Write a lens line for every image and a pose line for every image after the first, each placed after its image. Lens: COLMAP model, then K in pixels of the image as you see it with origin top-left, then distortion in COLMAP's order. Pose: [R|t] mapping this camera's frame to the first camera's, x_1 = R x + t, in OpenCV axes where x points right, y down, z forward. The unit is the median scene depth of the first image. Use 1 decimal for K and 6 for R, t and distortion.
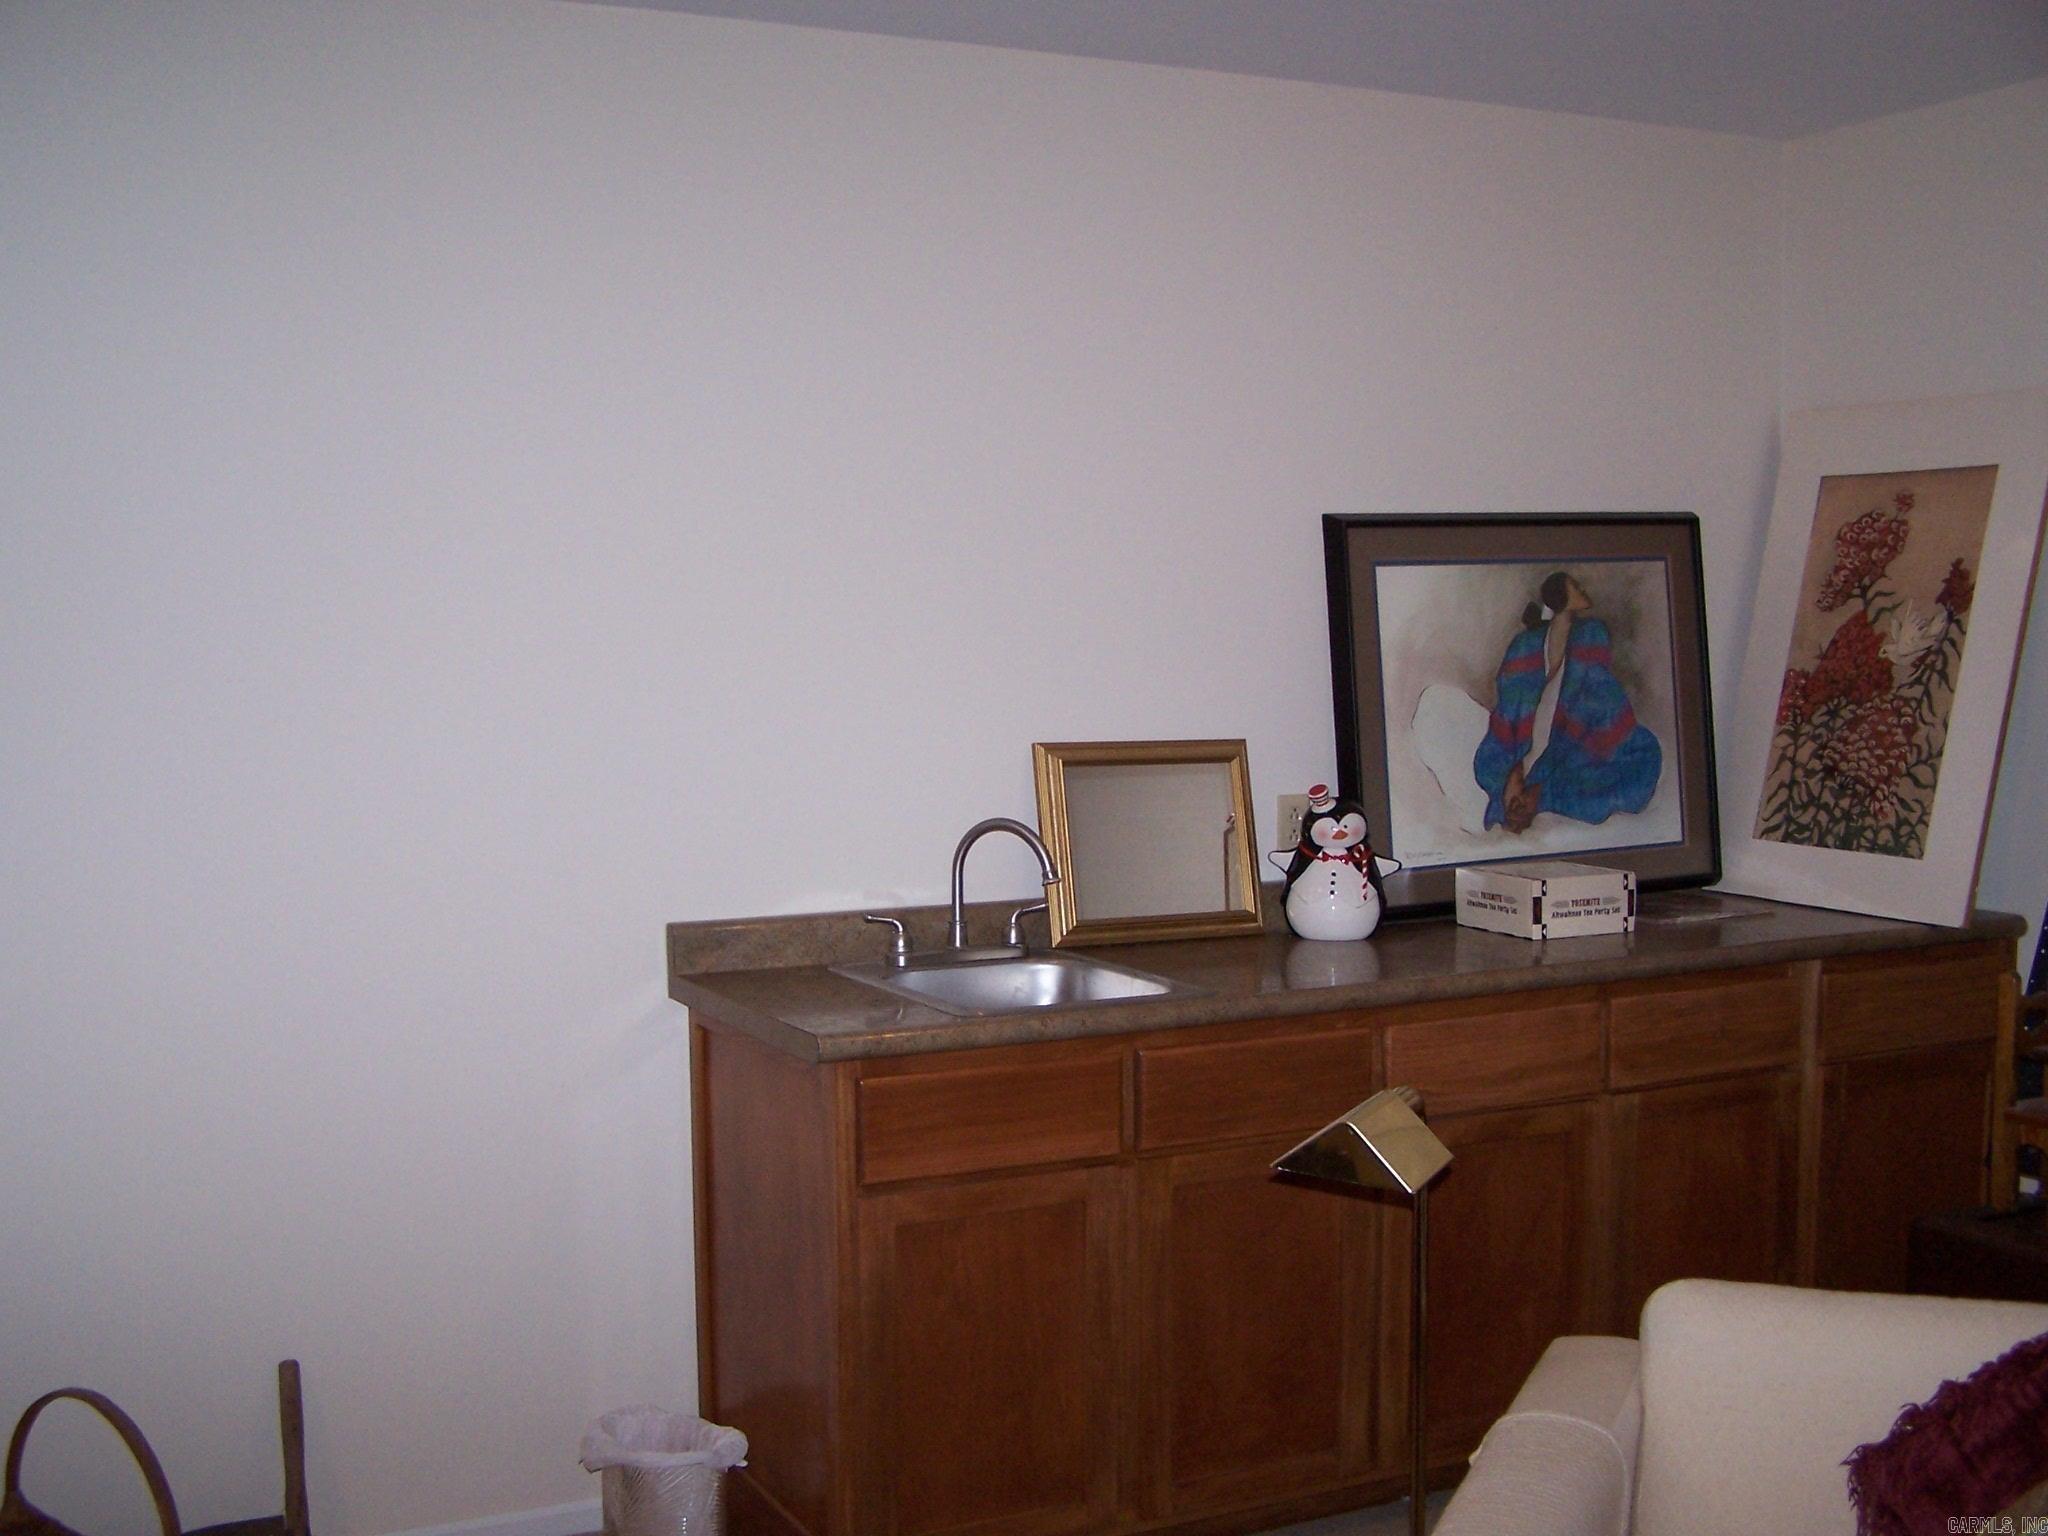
lens RADIAL K [[2338.6, 0, 1034.2], [0, 2338.6, 787.4], [0, 0, 1]] dist [-0.108838, 0.000000]
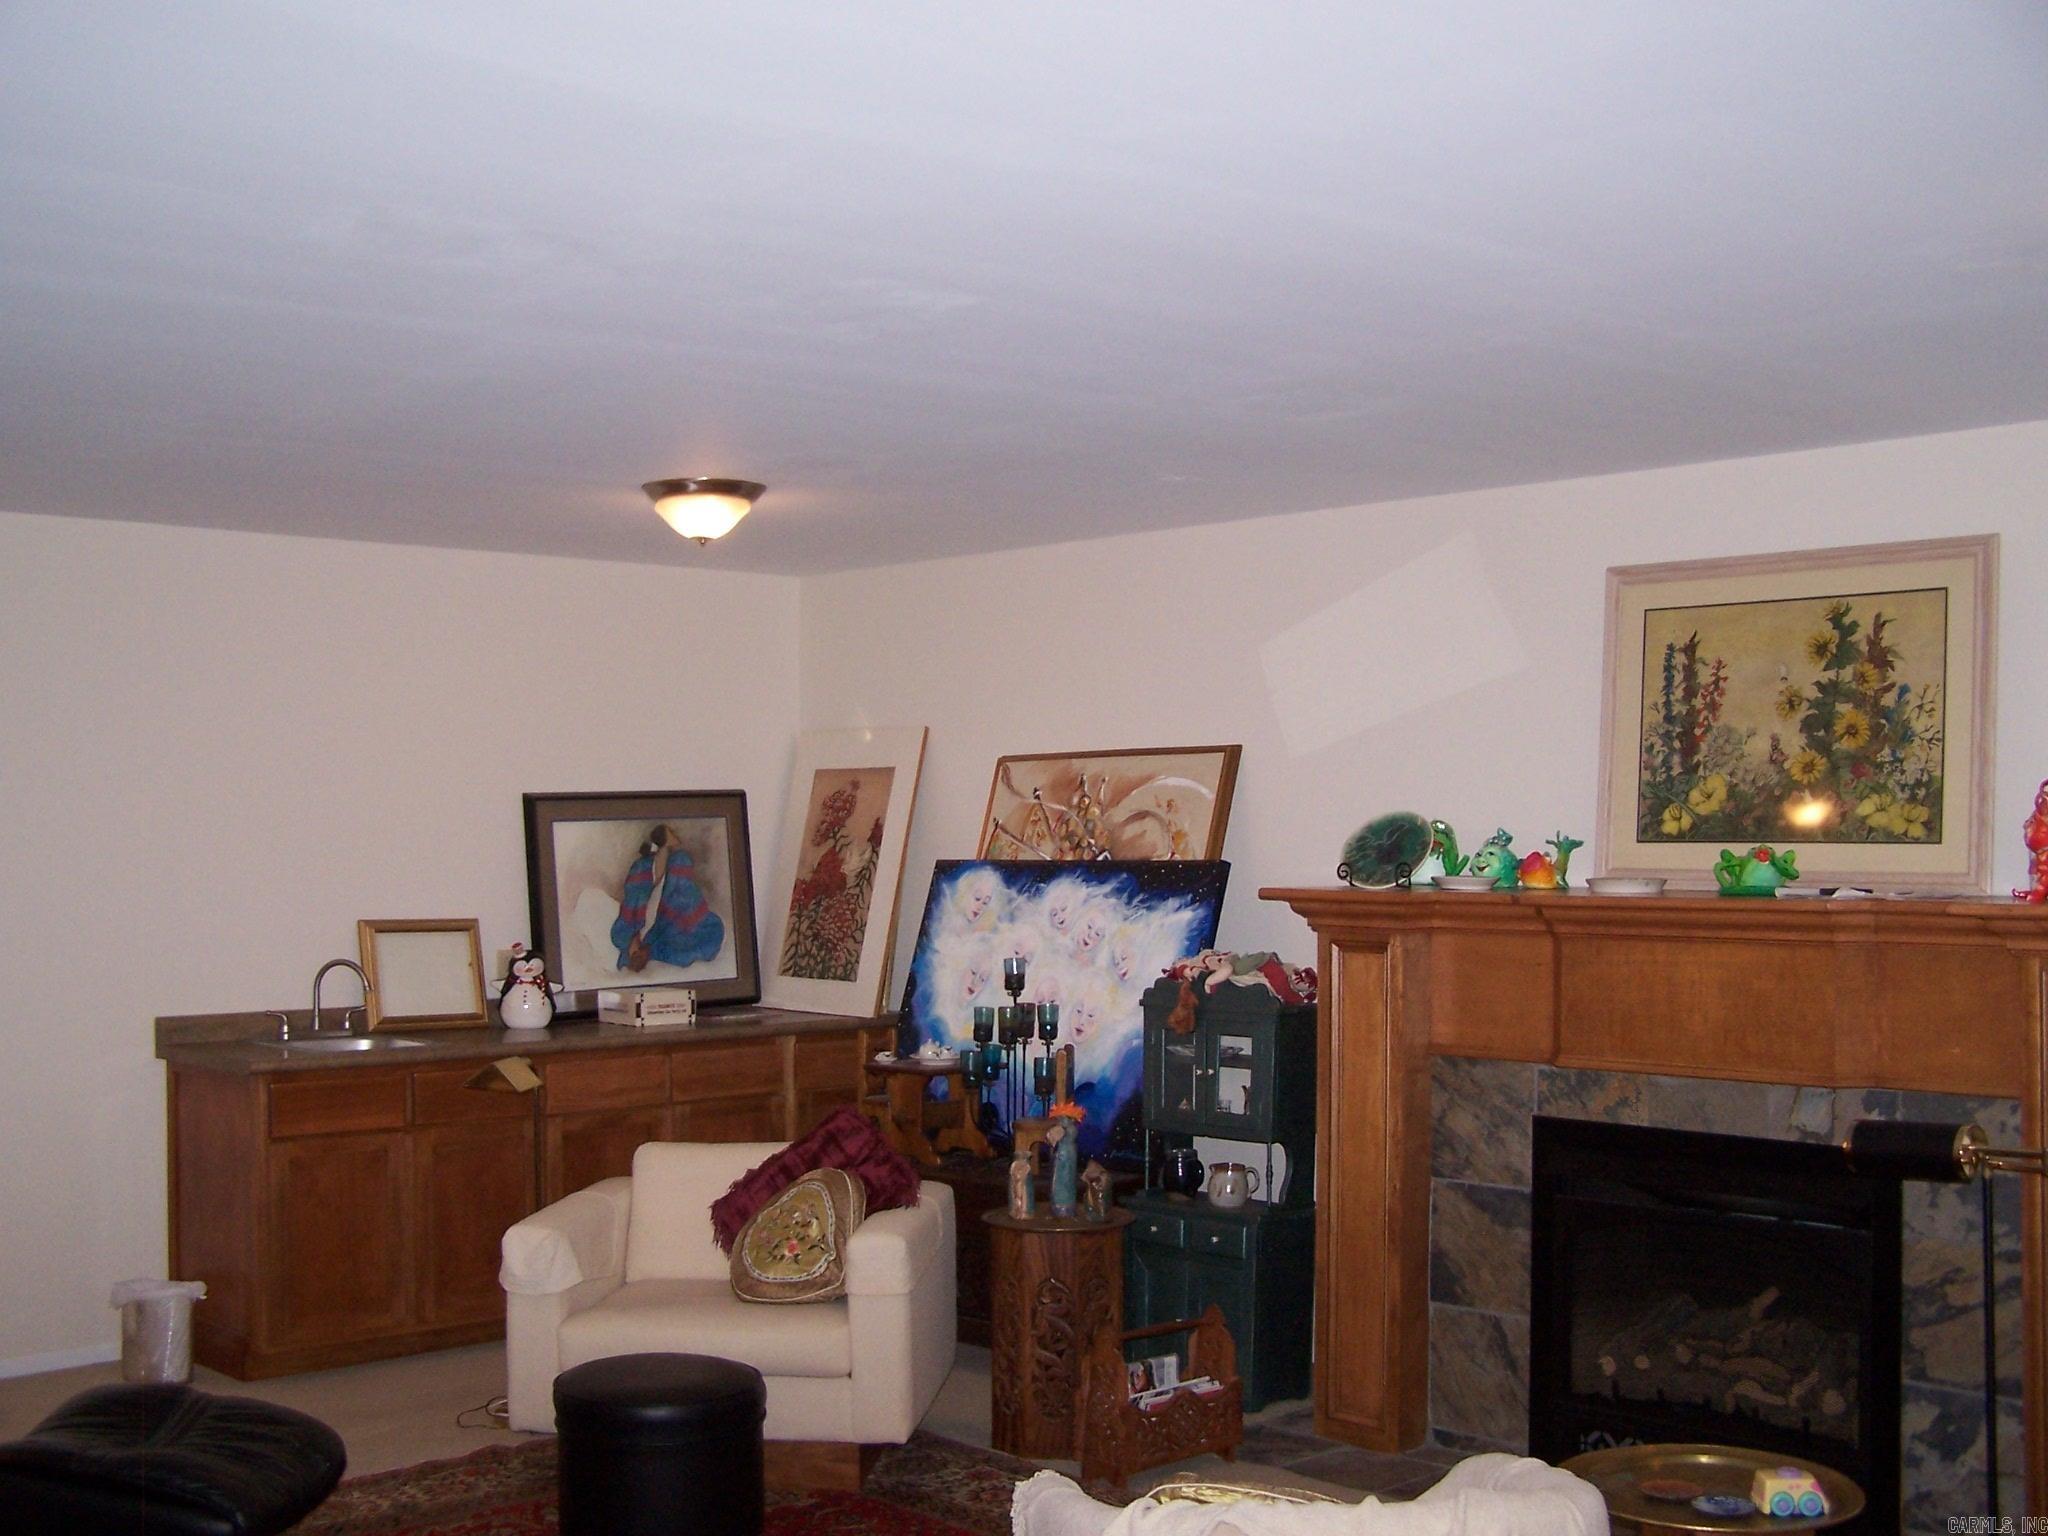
lens RADIAL K [[2338.6, 0, 1002.0], [0, 2338.6, 773.6], [0, 0, 1]] dist [-0.108838, 0.000000]
pose [[0.961896, 0.009262, 0.273259, -0.011681], [0.017930, 0.995138, -0.096845, 0.048564], [-0.272827, 0.098054, 0.957053, -0.831471]]
